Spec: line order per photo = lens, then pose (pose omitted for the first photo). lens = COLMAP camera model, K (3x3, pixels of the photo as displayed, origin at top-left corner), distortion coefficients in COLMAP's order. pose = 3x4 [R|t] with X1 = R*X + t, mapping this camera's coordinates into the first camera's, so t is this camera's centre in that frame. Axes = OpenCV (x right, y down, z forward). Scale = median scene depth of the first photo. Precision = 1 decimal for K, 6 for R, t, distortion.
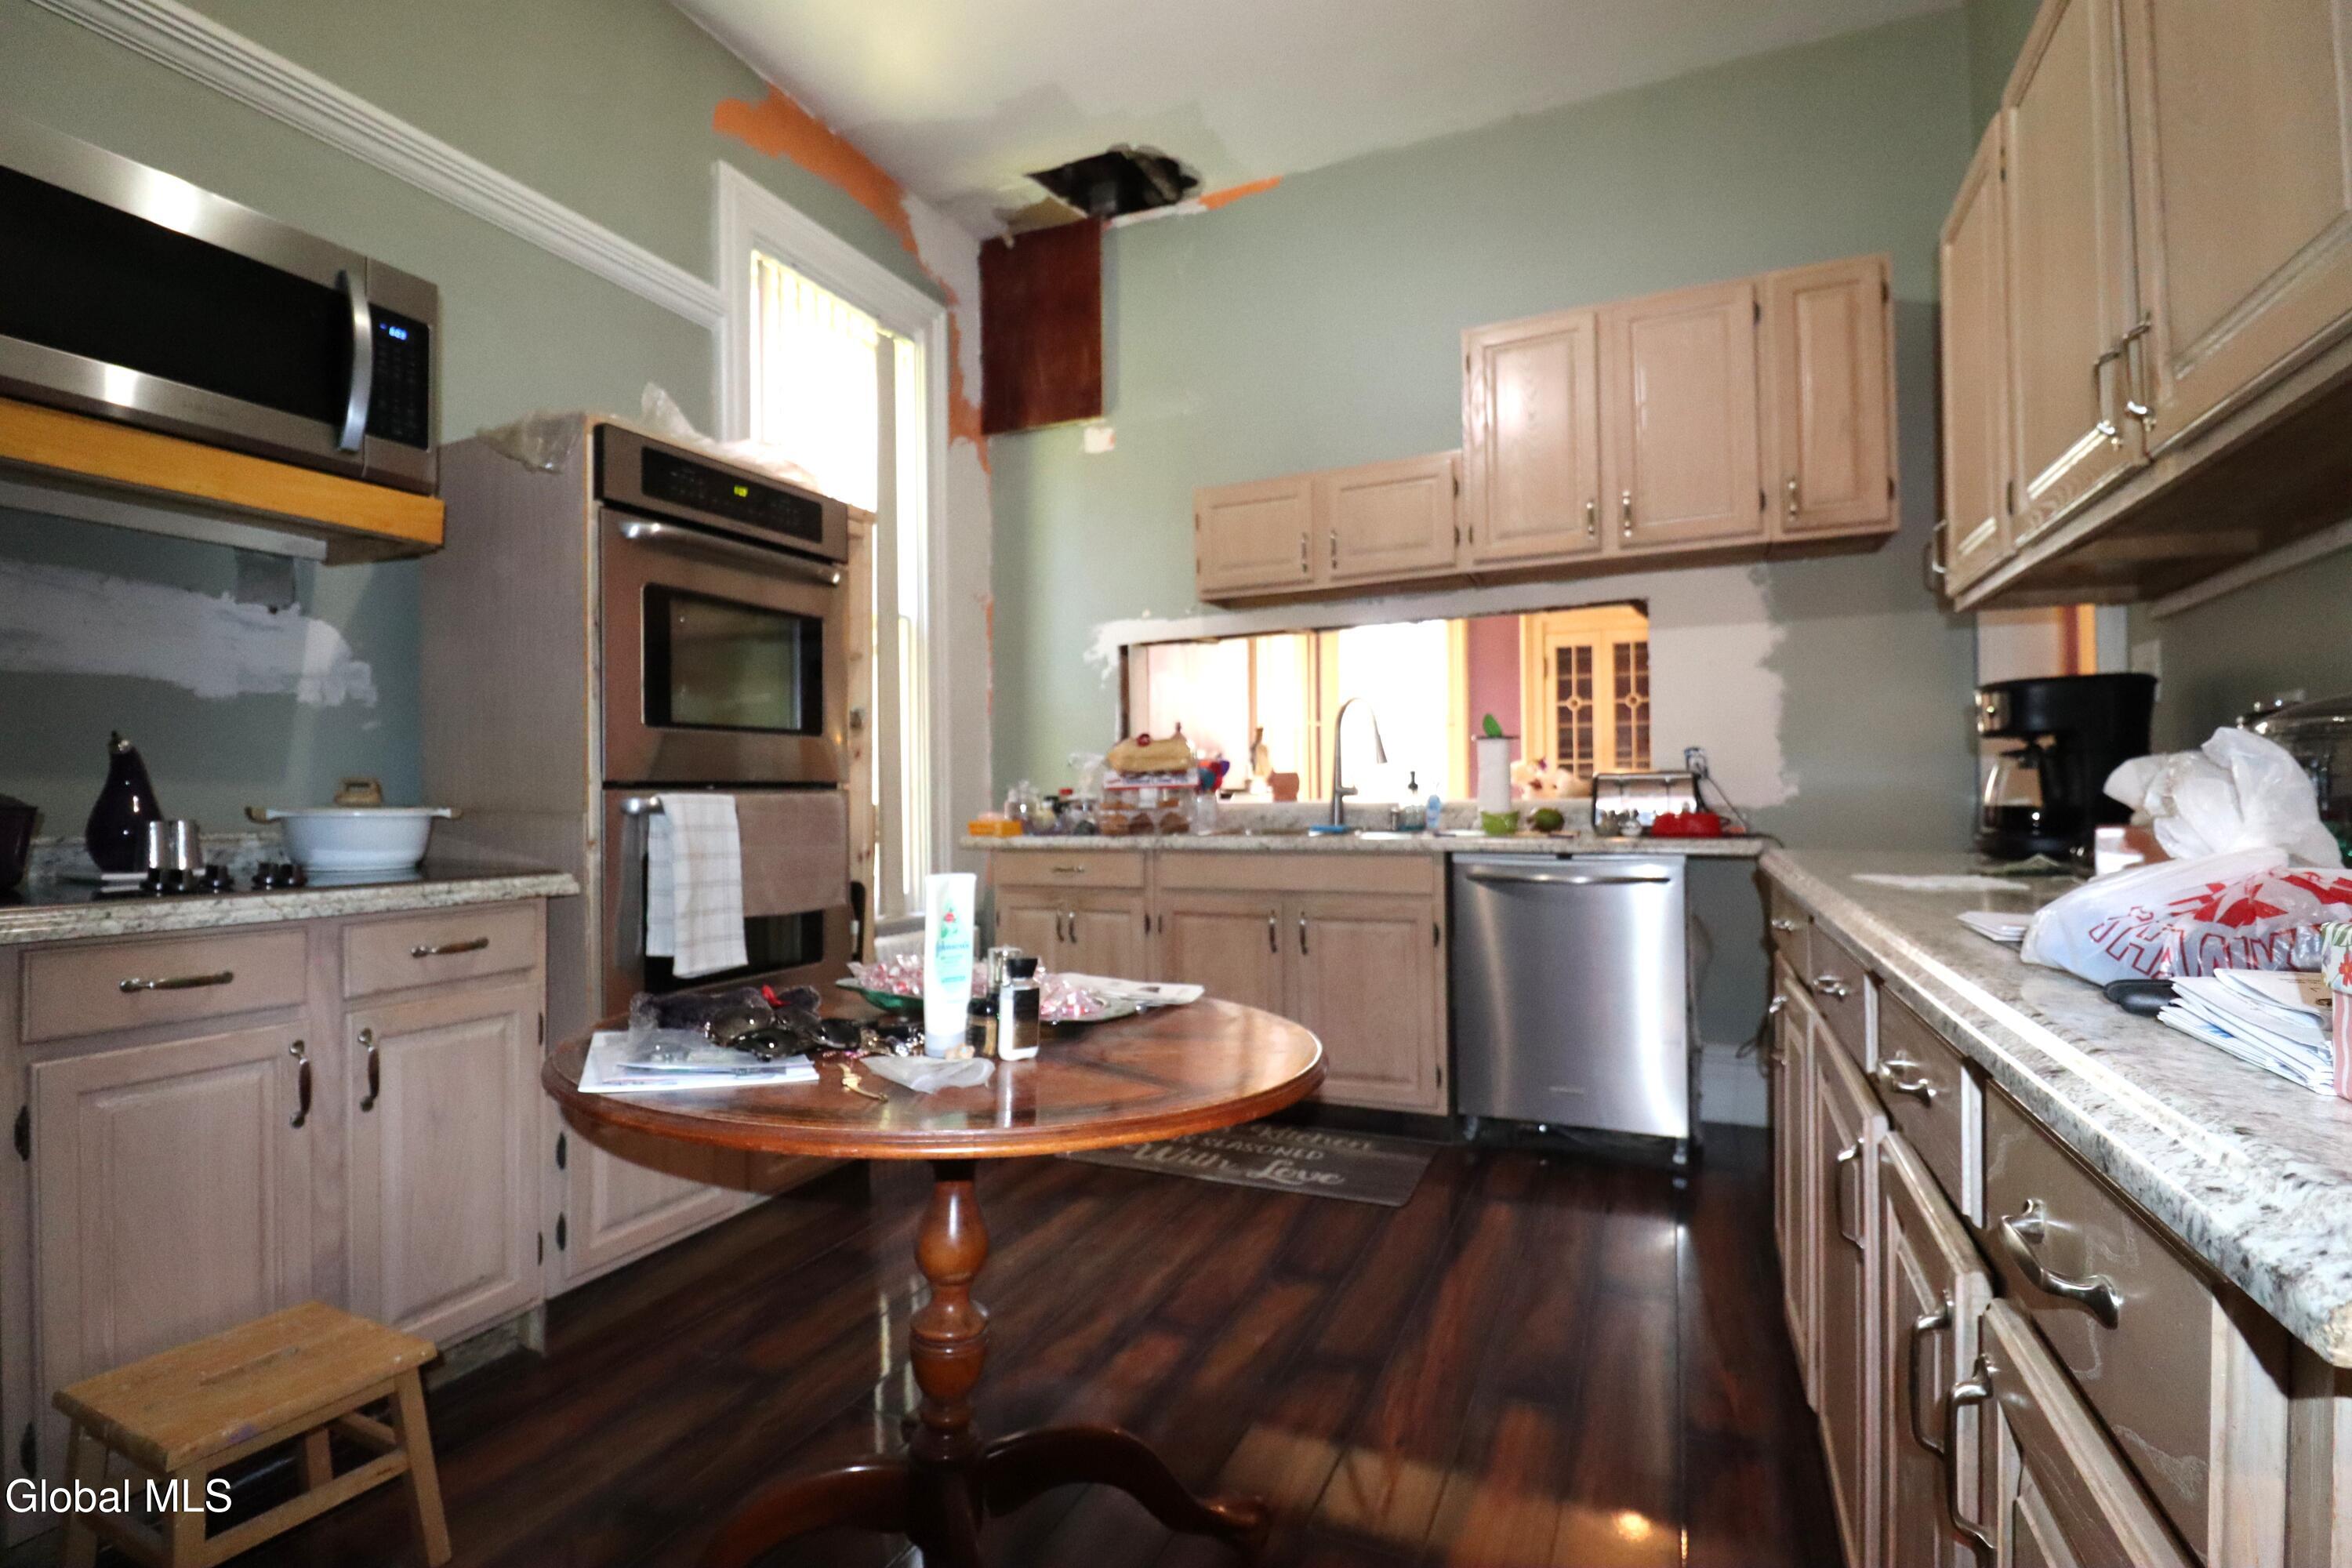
lens RADIAL K [[1095.8, 0, 1171.9], [0, 1095.8, 788.2], [0, 0, 1]] dist [-0.005542, -0.009562]
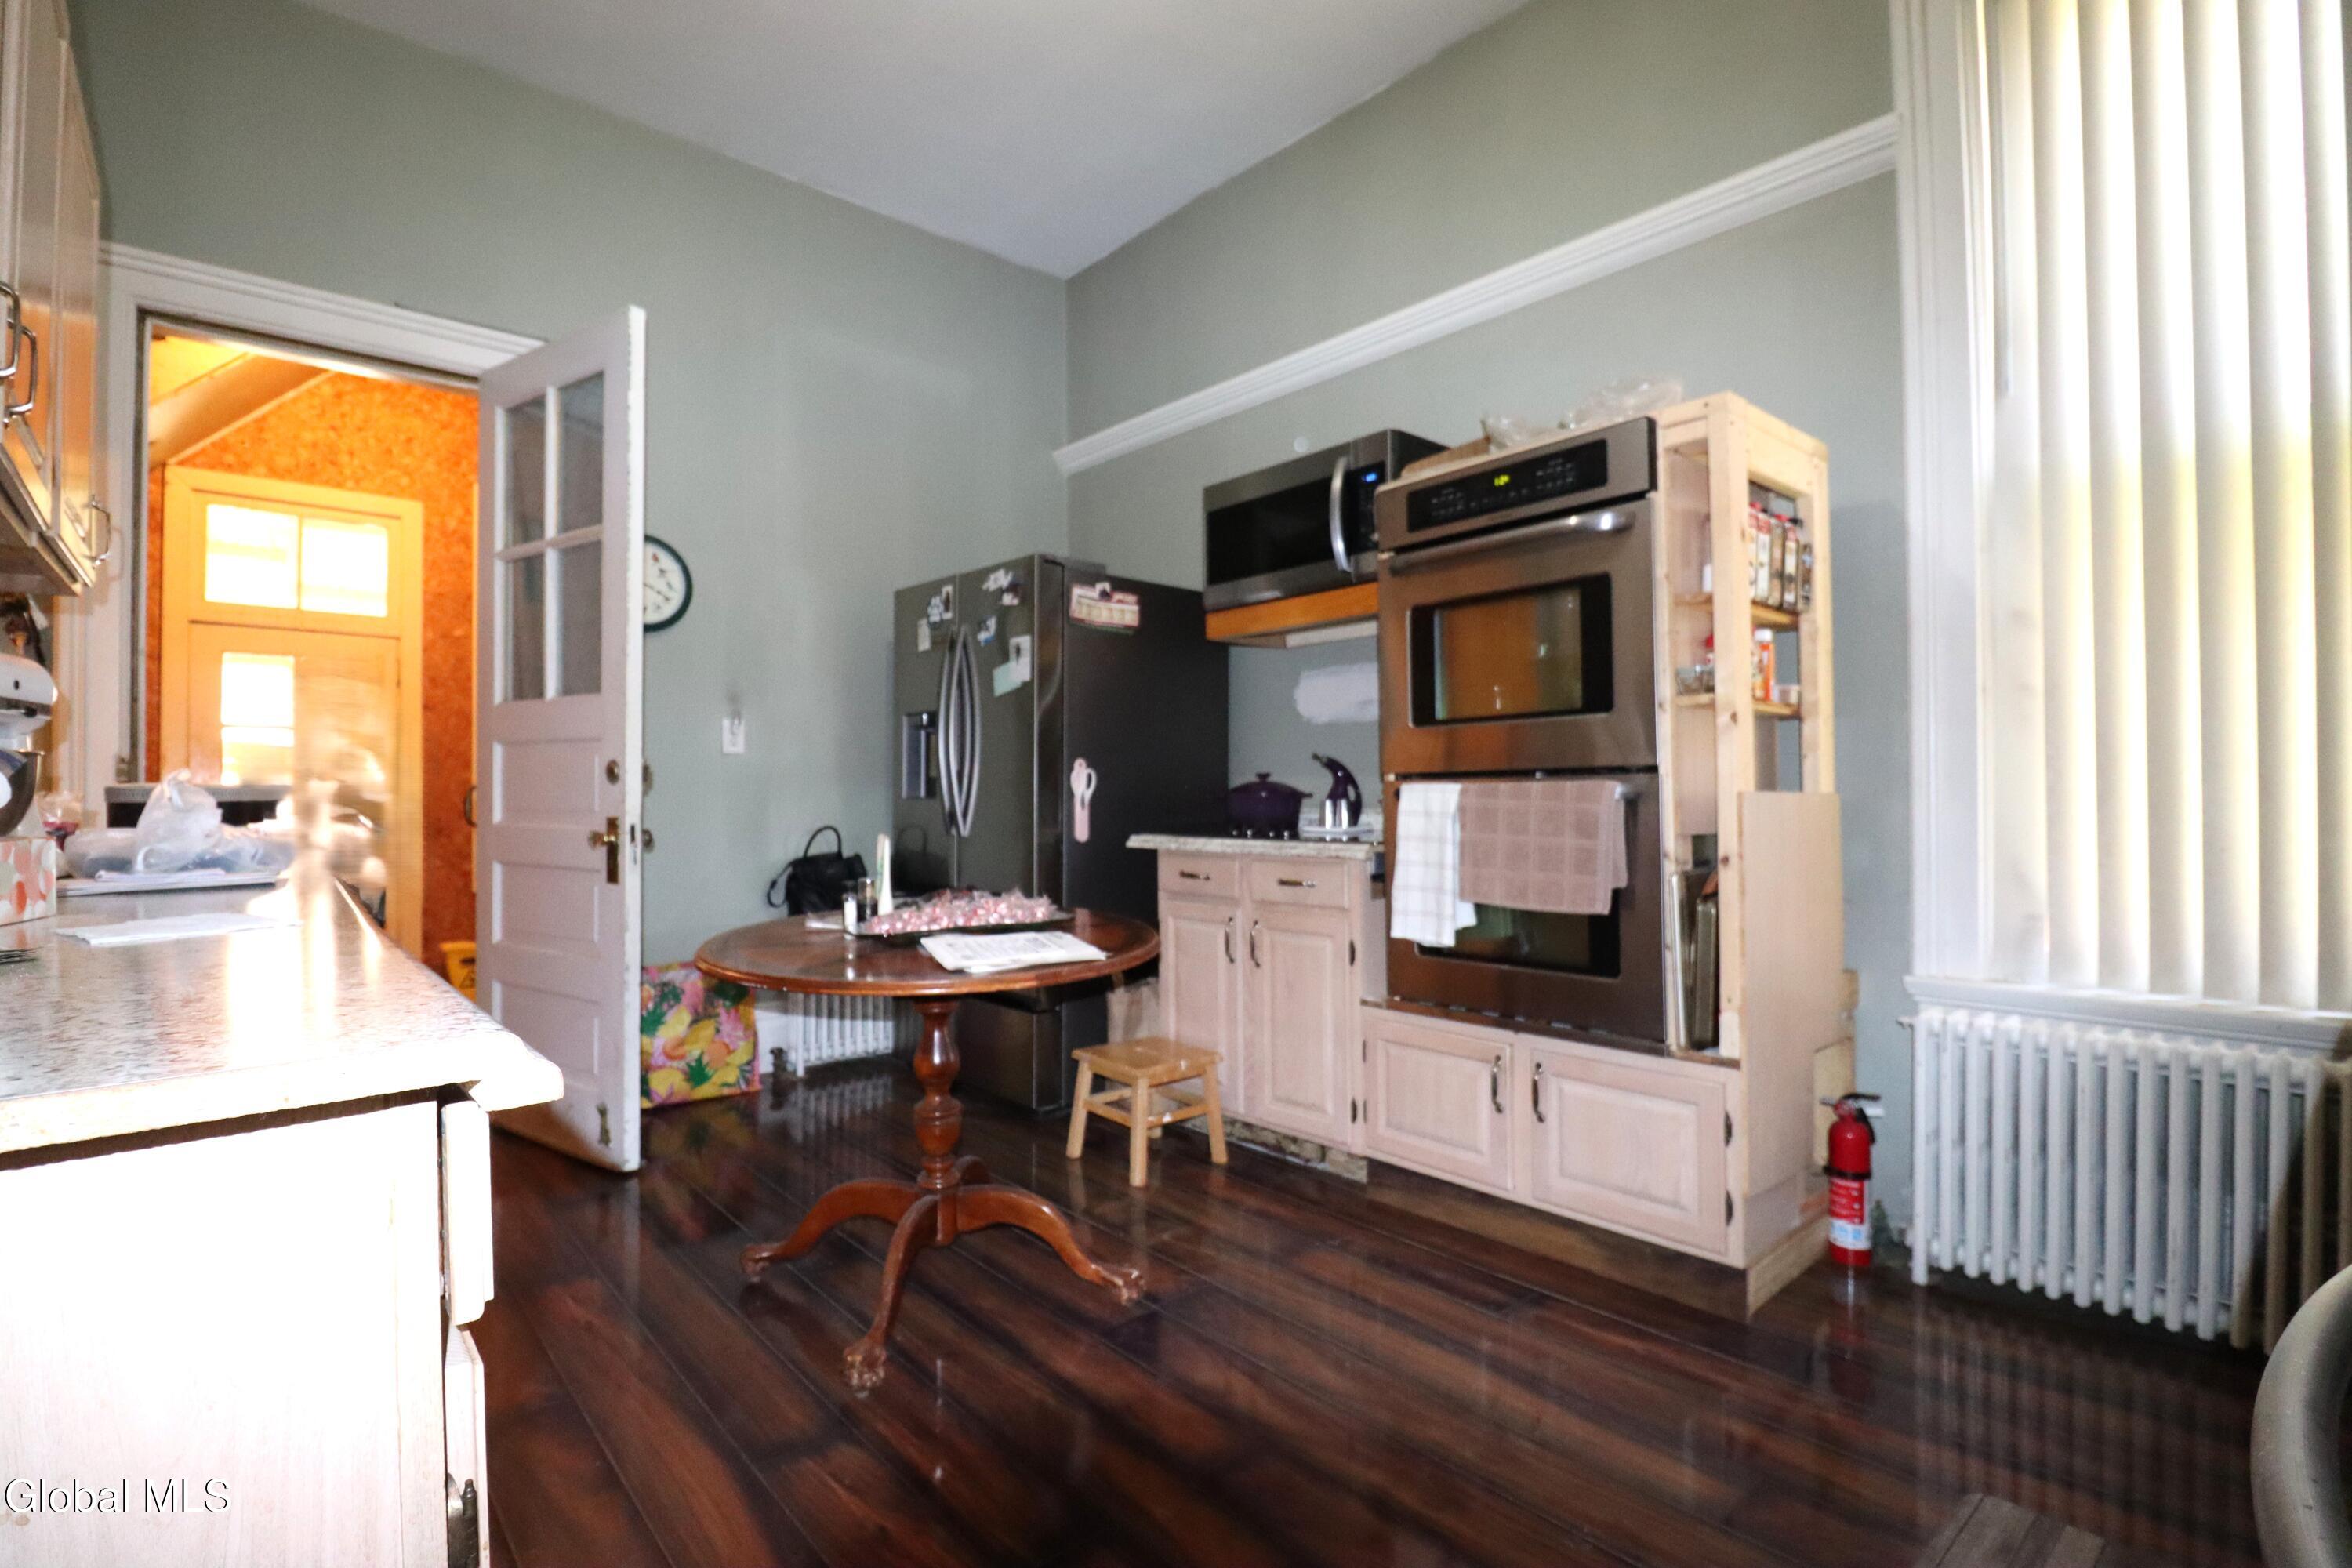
lens RADIAL K [[1095.8, 0, 1169.5], [0, 1095.8, 791.6], [0, 0, 1]] dist [-0.005542, -0.009562]
pose [[-0.414897, 0.018102, -0.909688, 0.696147], [0.026975, 0.999607, 0.007588, -0.003255], [0.909468, -0.021390, -0.415223, 1.220297]]
